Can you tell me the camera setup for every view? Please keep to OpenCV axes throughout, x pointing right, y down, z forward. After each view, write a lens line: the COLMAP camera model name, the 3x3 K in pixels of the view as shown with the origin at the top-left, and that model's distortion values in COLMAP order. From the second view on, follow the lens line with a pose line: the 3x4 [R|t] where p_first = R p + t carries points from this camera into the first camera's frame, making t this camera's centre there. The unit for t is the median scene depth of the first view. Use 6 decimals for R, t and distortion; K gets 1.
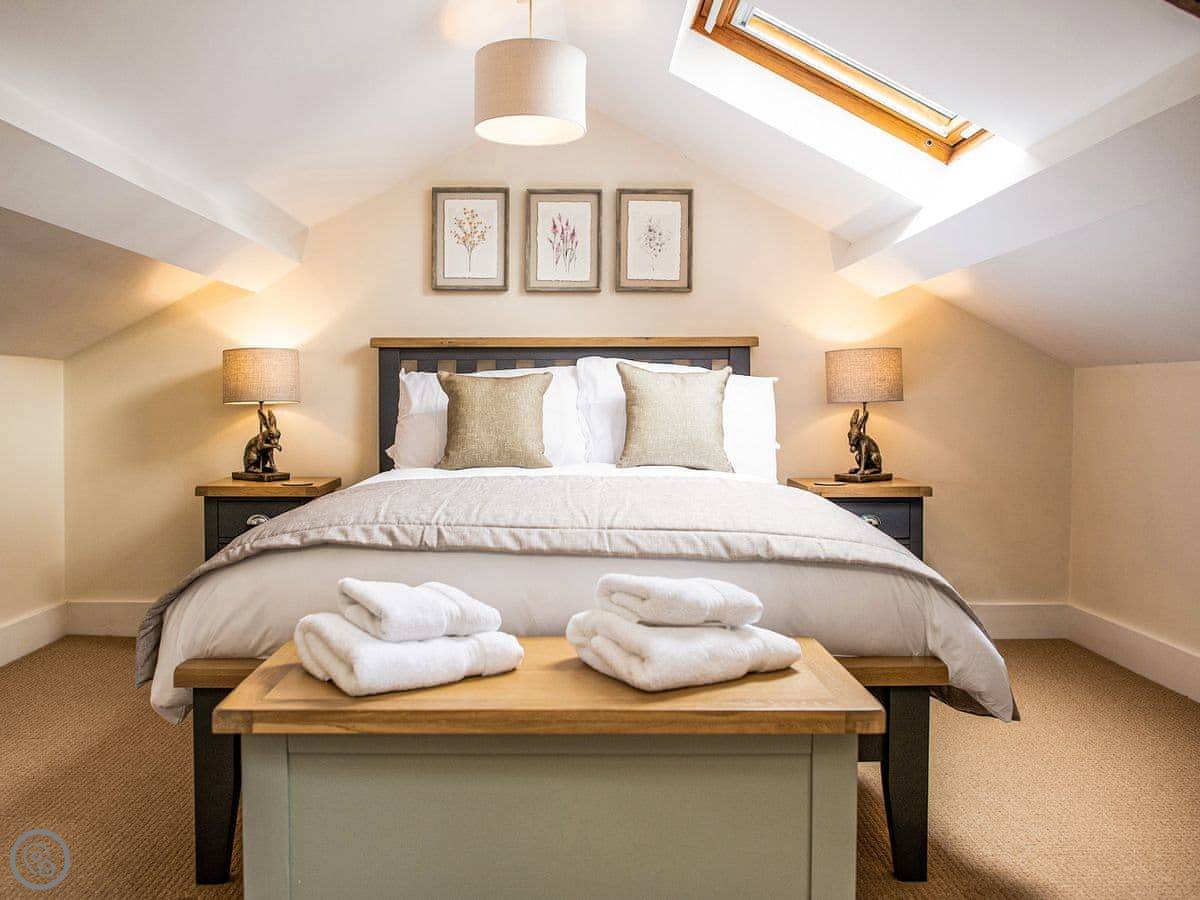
lens RADIAL K [[1017.2, 0, 597.3], [0, 1017.2, 429.0], [0, 0, 1]] dist [-0.004834, -0.000149]
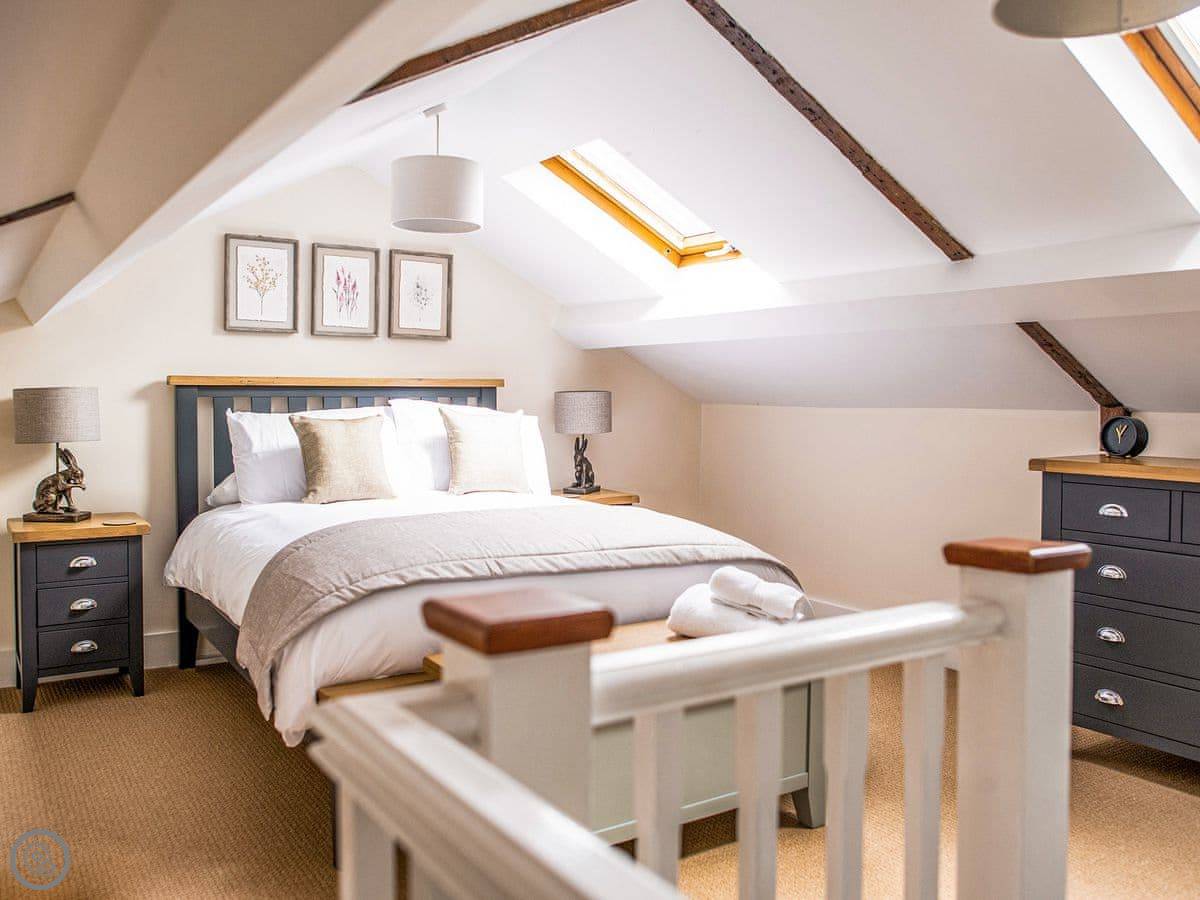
lens RADIAL K [[988.0, 0, 599.8], [0, 988.0, 413.8], [0, 0, 1]] dist [-0.002940, -0.001124]
pose [[0.844796, -0.004409, 0.535070, -0.386235], [0.005812, 0.999983, -0.000937, -0.047017], [-0.535057, 0.003901, 0.844807, -0.075941]]
